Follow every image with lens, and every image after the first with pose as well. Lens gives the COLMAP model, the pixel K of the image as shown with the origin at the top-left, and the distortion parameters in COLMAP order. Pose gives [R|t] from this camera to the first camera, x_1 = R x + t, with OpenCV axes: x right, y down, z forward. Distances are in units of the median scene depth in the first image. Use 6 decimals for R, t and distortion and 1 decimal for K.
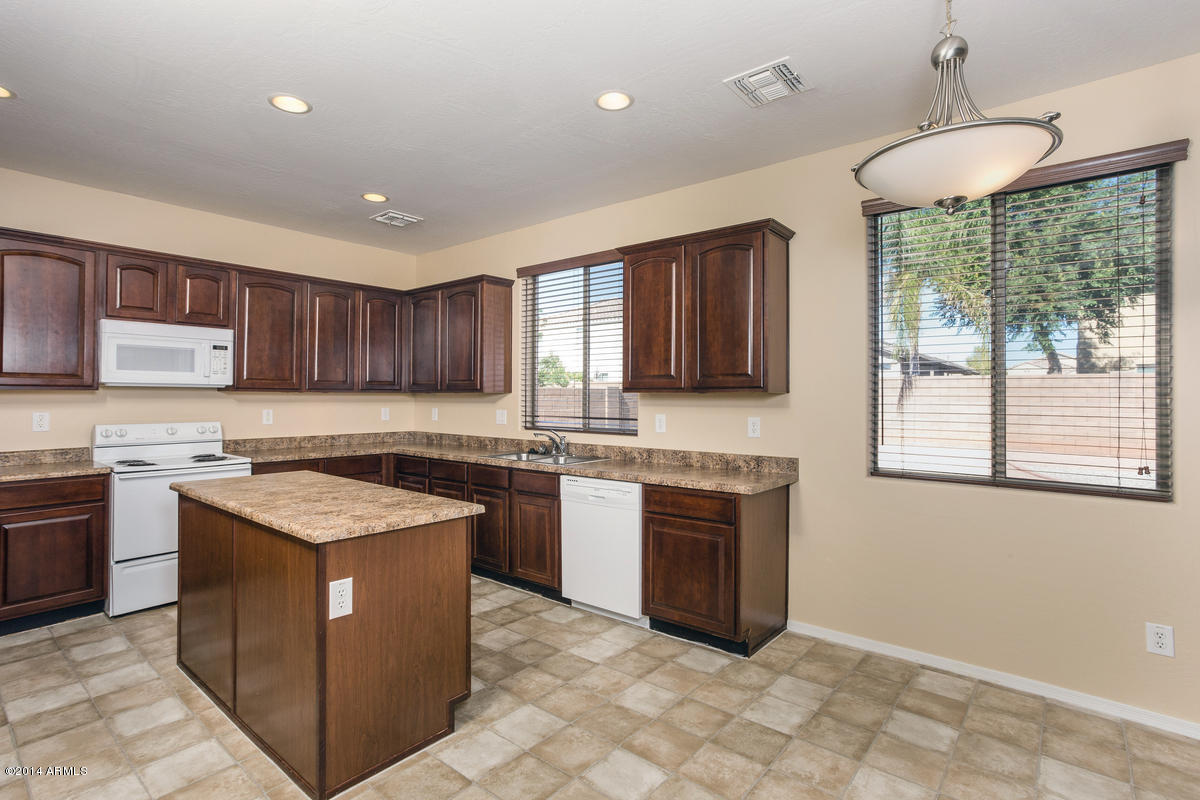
lens RADIAL K [[584.2, 0, 598.5], [0, 584.2, 393.3], [0, 0, 1]] dist [-0.002132, 0.000727]
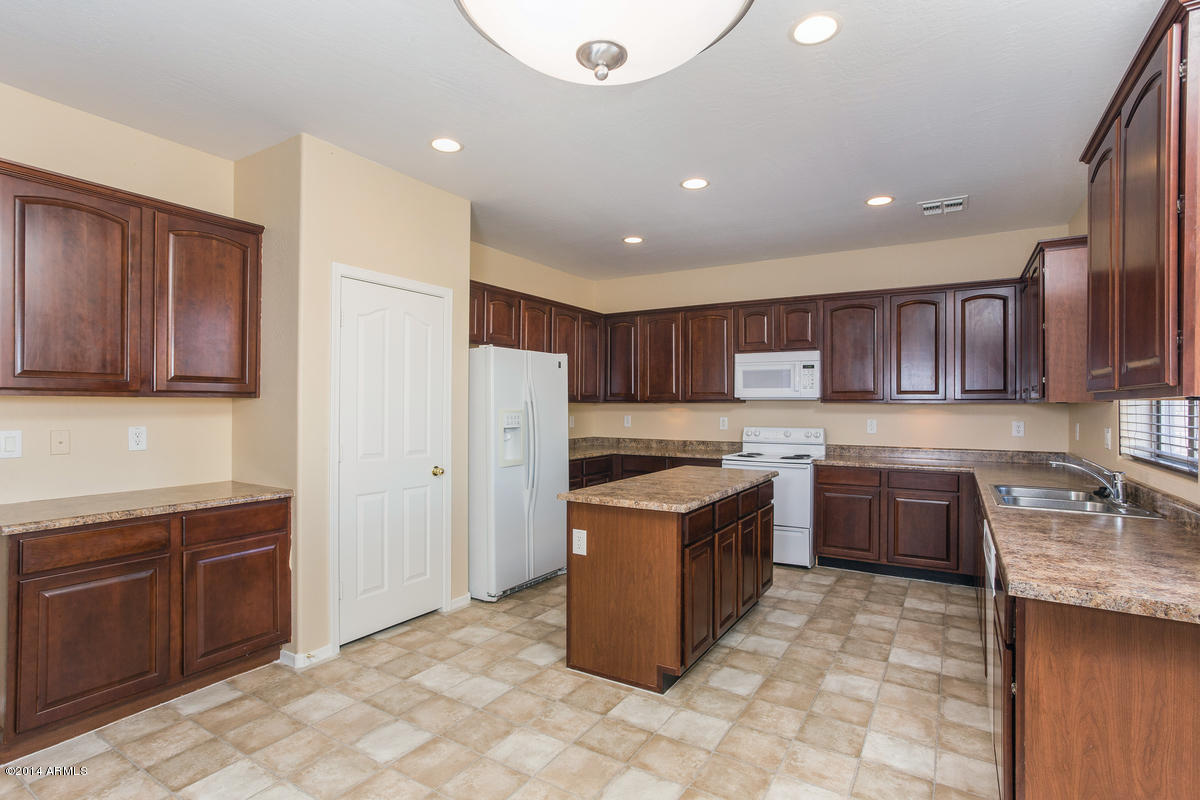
lens RADIAL K [[608.9, 0, 598.7], [0, 608.9, 402.5], [0, 0, 1]] dist [0.019880, -0.001847]
pose [[0.170116, -0.002086, -0.985422, 0.529591], [0.000209, 0.999998, -0.002081, -0.002234], [0.985424, 0.000148, 0.170116, 0.373507]]
